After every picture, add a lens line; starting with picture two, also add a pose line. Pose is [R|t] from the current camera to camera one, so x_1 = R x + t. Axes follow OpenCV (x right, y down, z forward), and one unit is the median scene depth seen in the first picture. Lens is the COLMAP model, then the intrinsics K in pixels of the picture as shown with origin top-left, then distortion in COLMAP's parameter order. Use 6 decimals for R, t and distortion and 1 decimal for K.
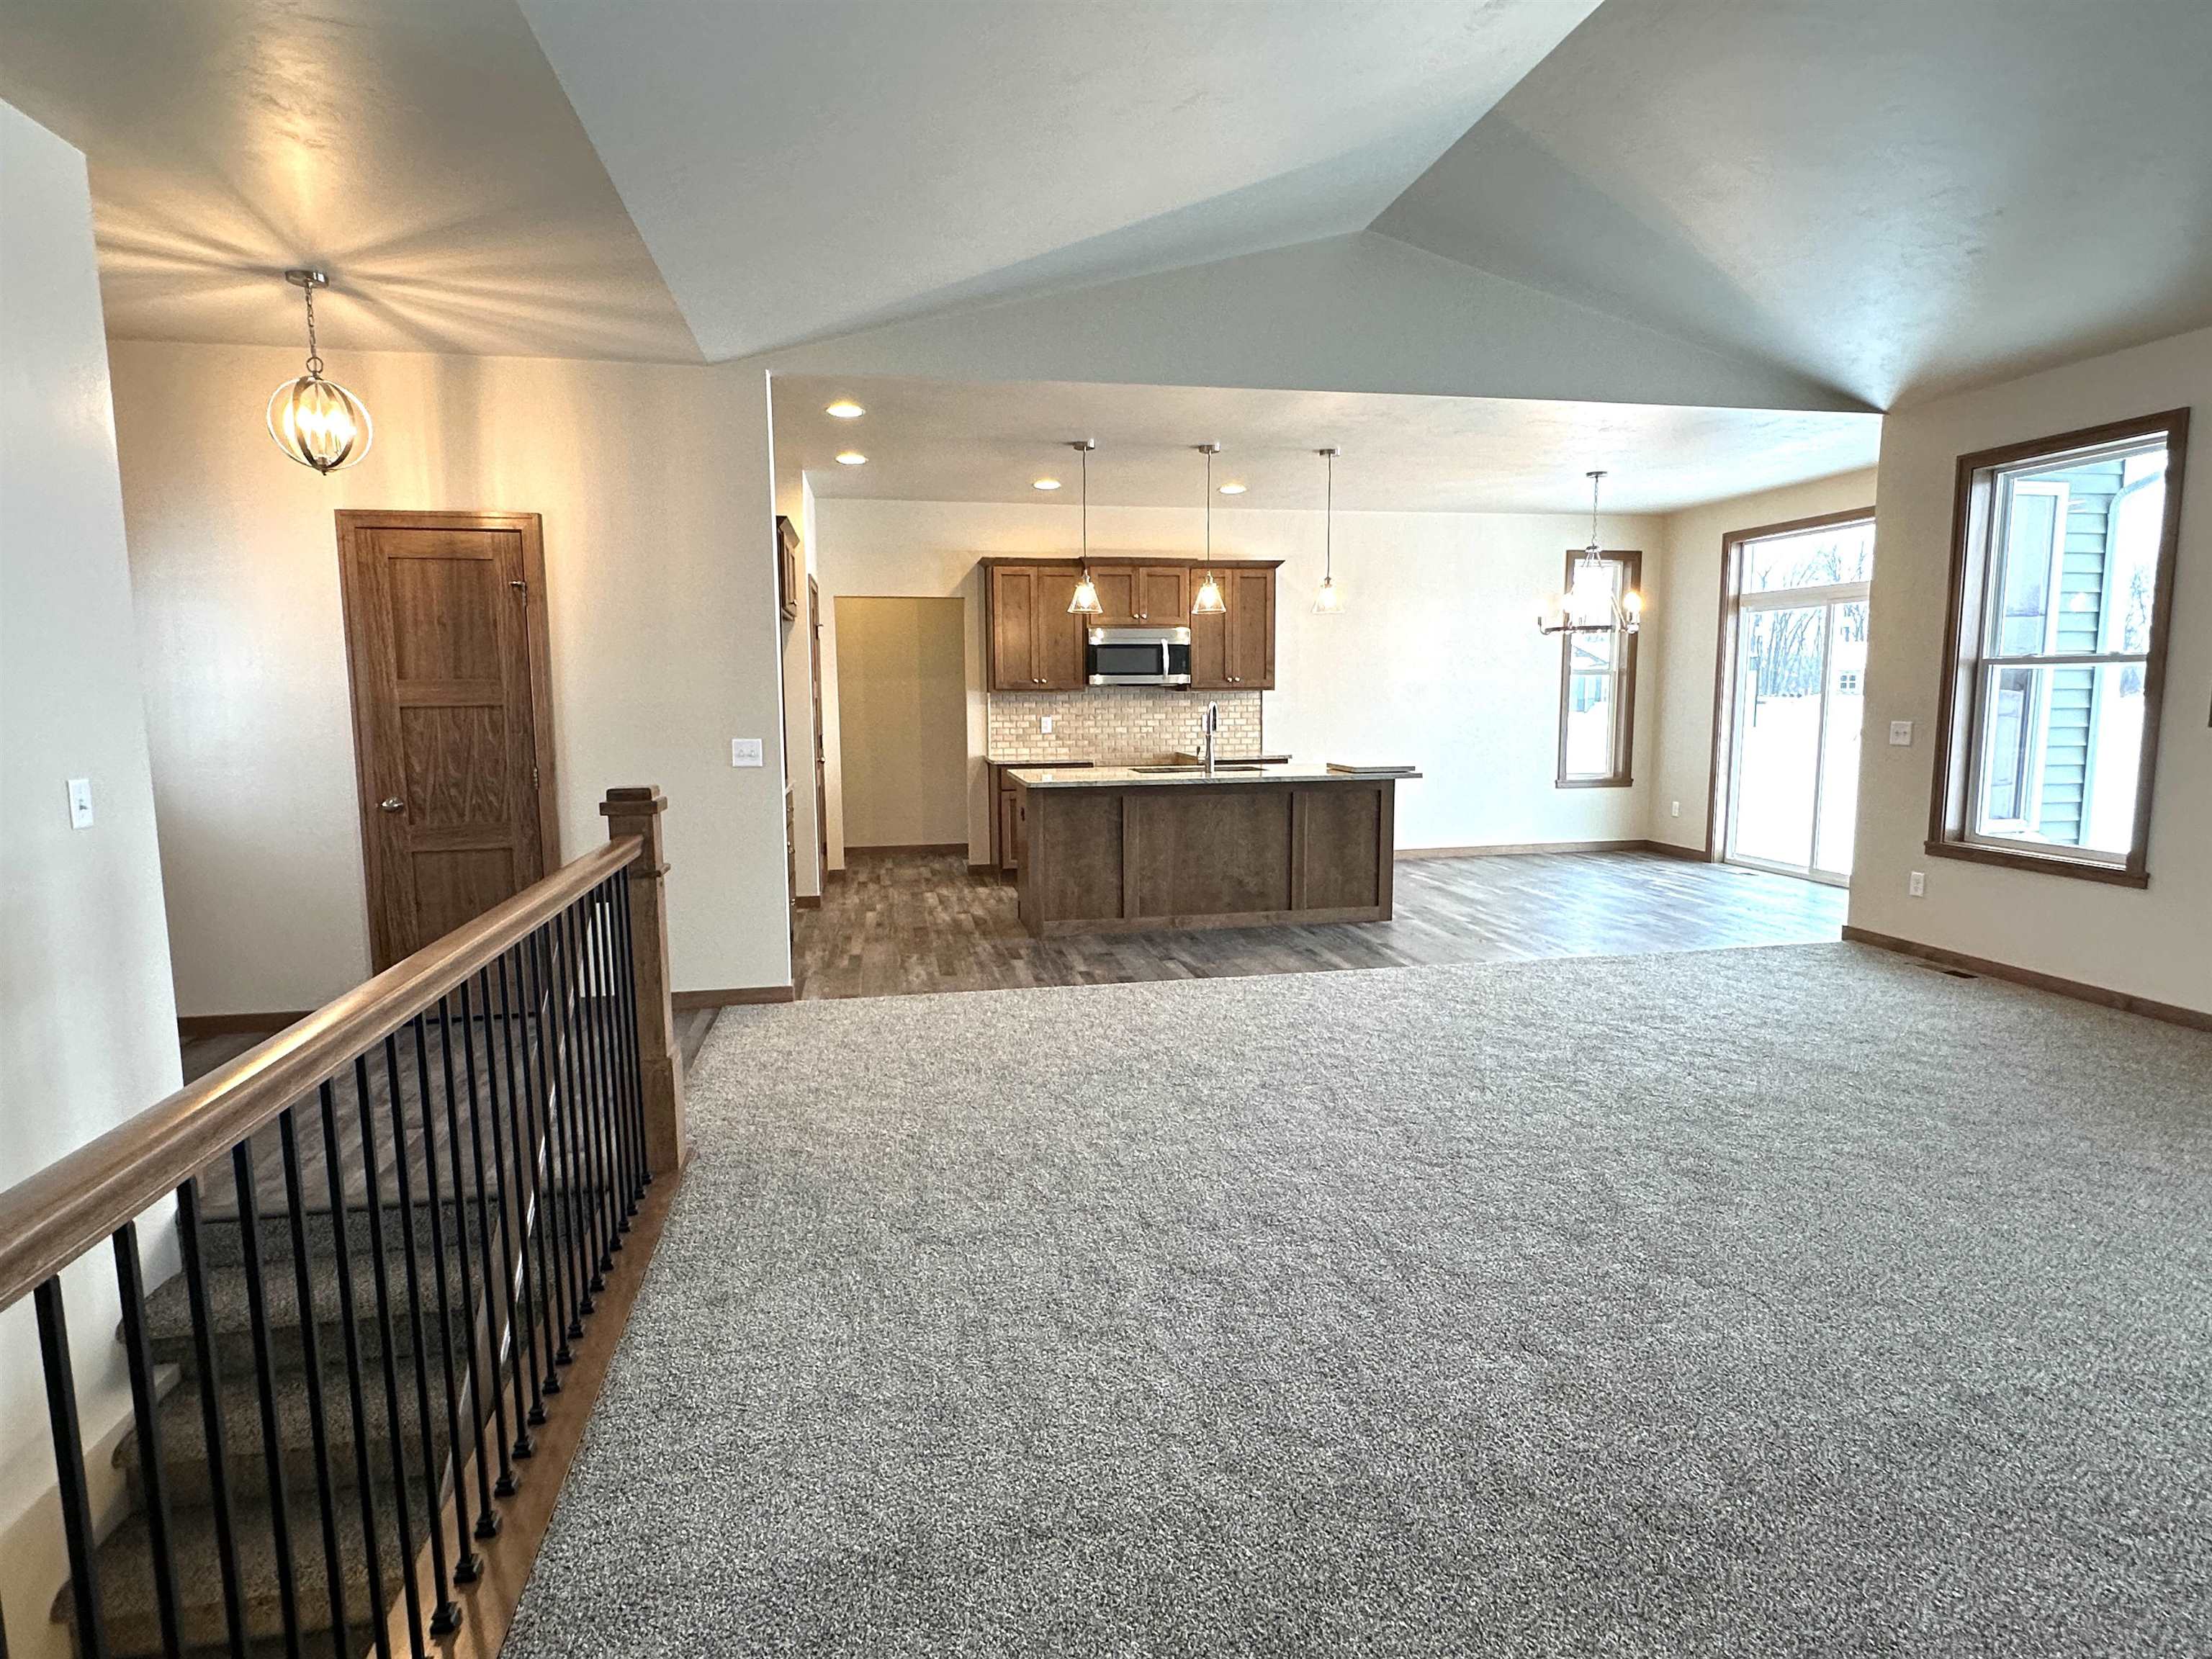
lens RADIAL K [[1187.2, 0, 1106.0], [0, 1187.2, 829.5], [0, 0, 1]] dist [-0.000298, -0.000324]
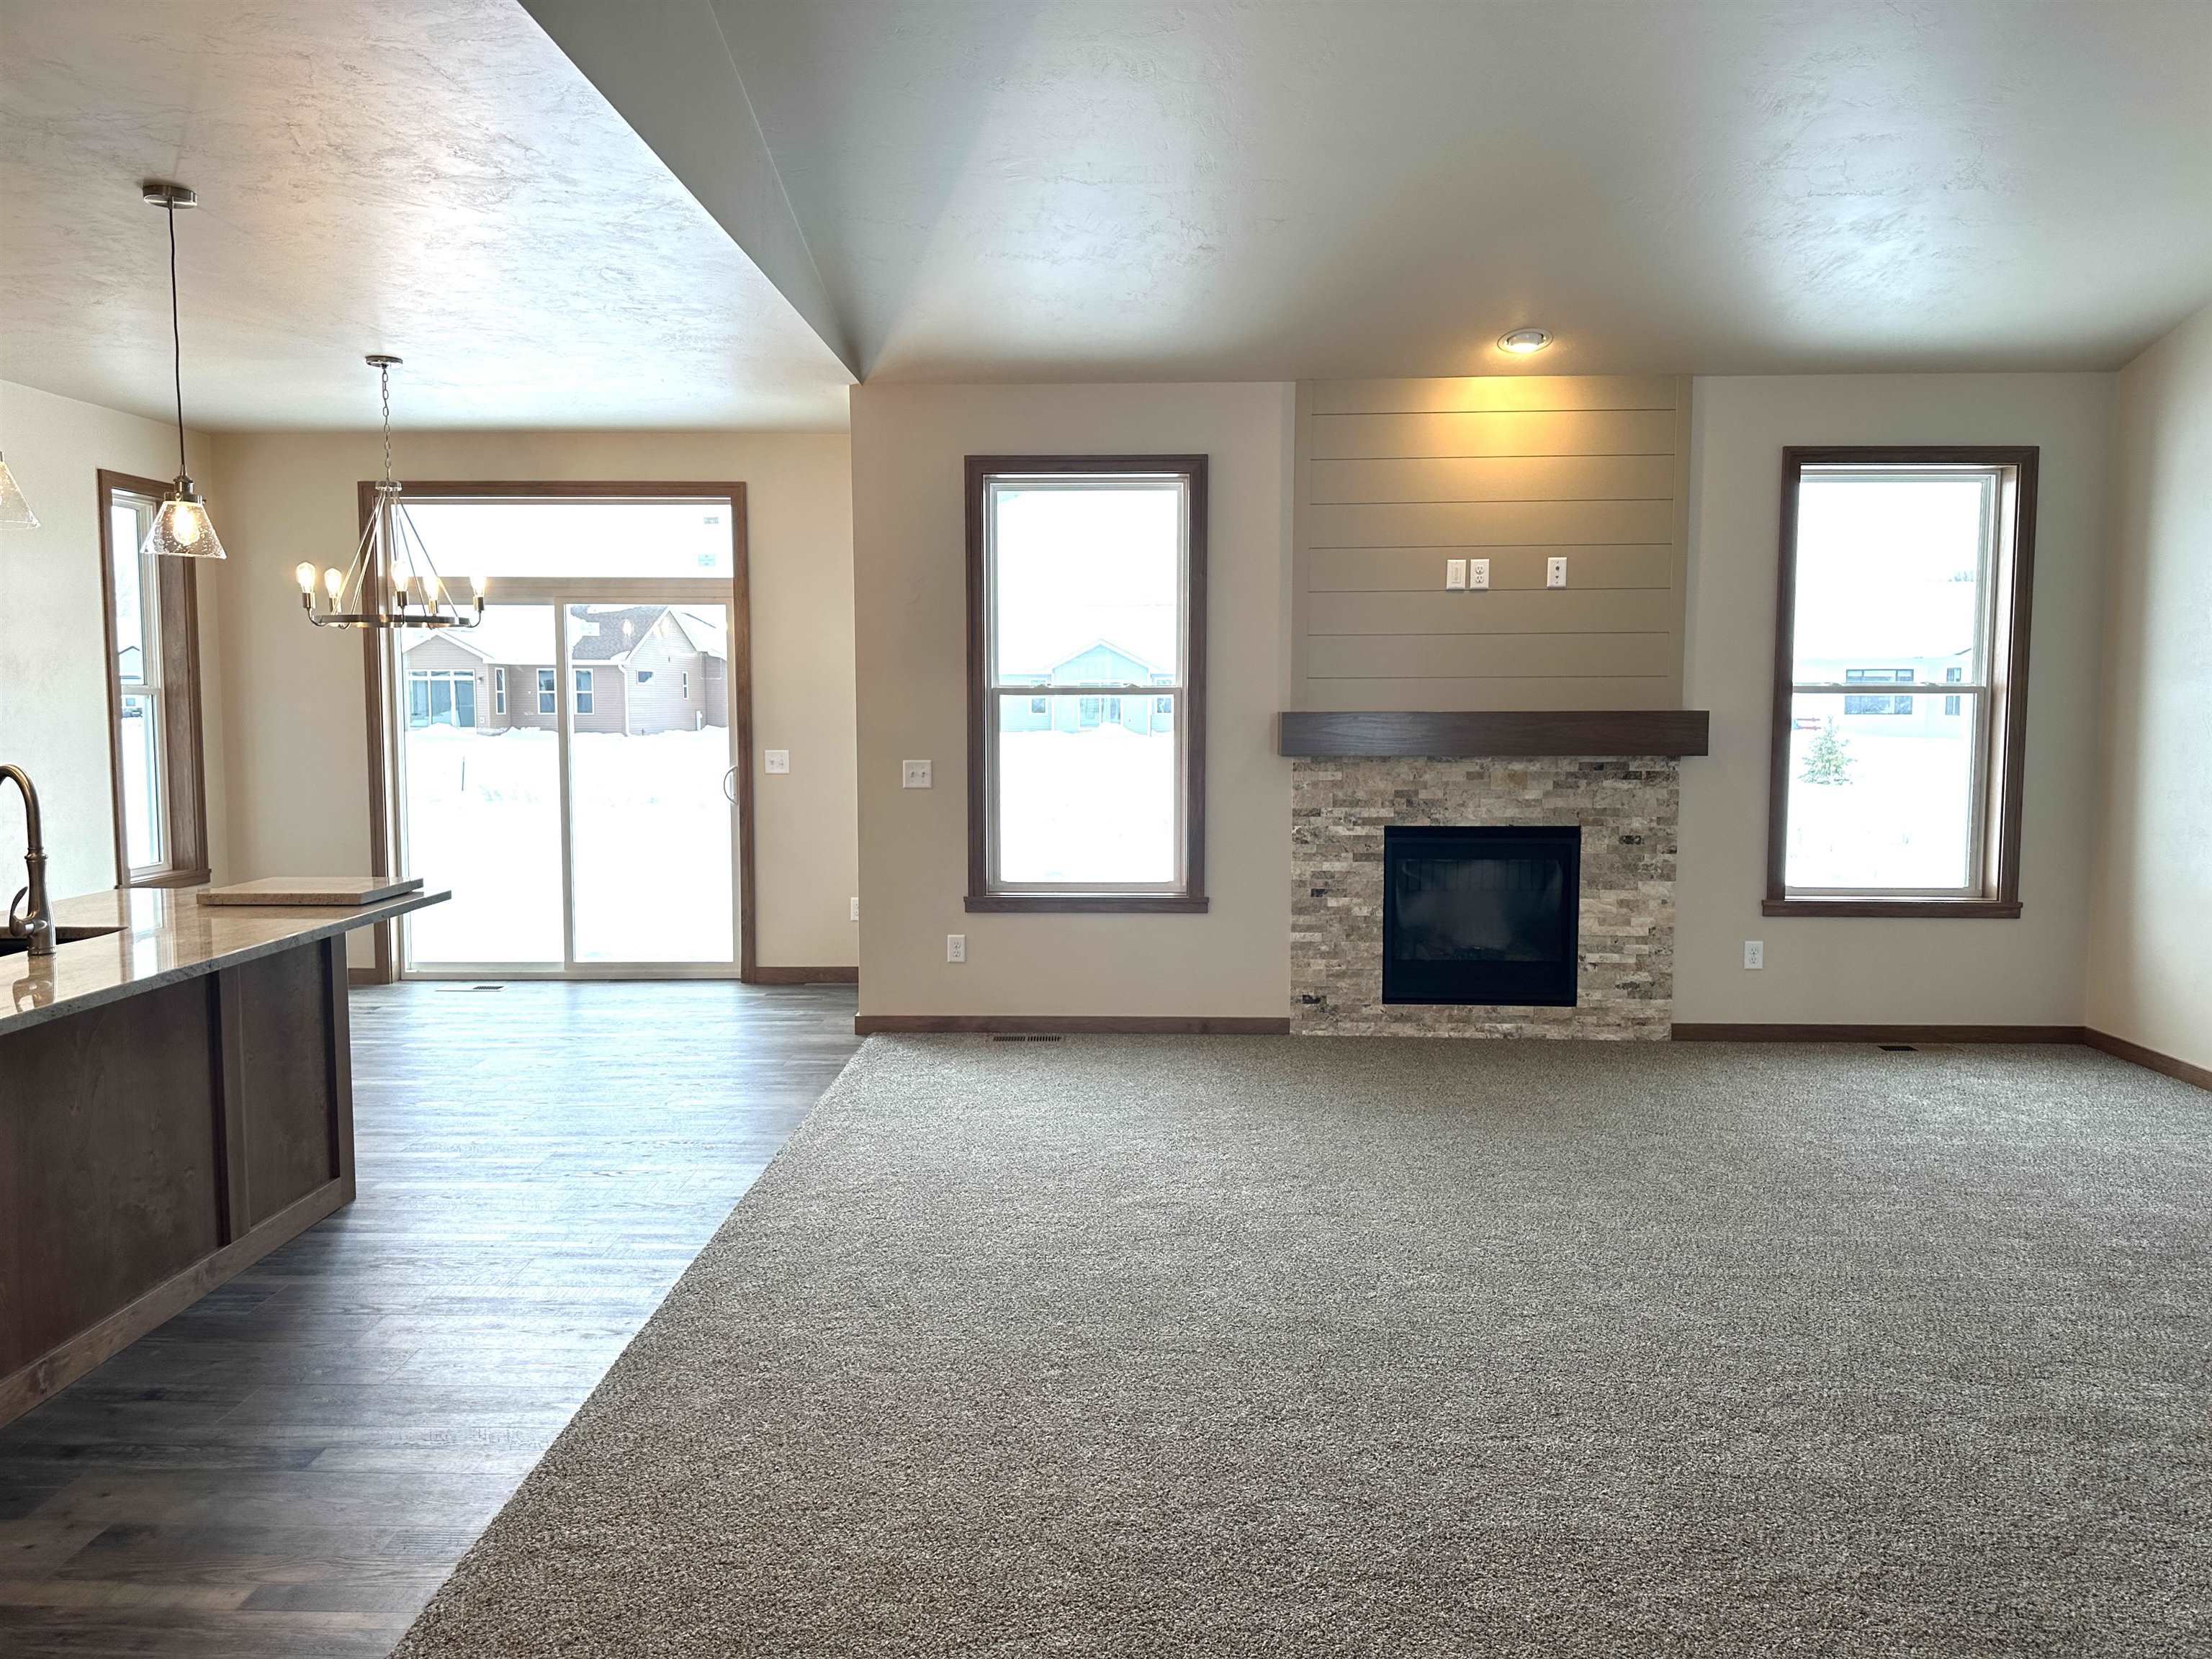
lens RADIAL K [[1541.7, 0, 1106.0], [0, 1541.7, 829.5], [0, 0, 1]] dist [0.026090, -0.002987]
pose [[0.209457, -0.081336, 0.974429, -0.358539], [0.115344, 0.991632, 0.057978, -0.087256], [-0.970991, 0.100251, 0.217086, 0.618158]]
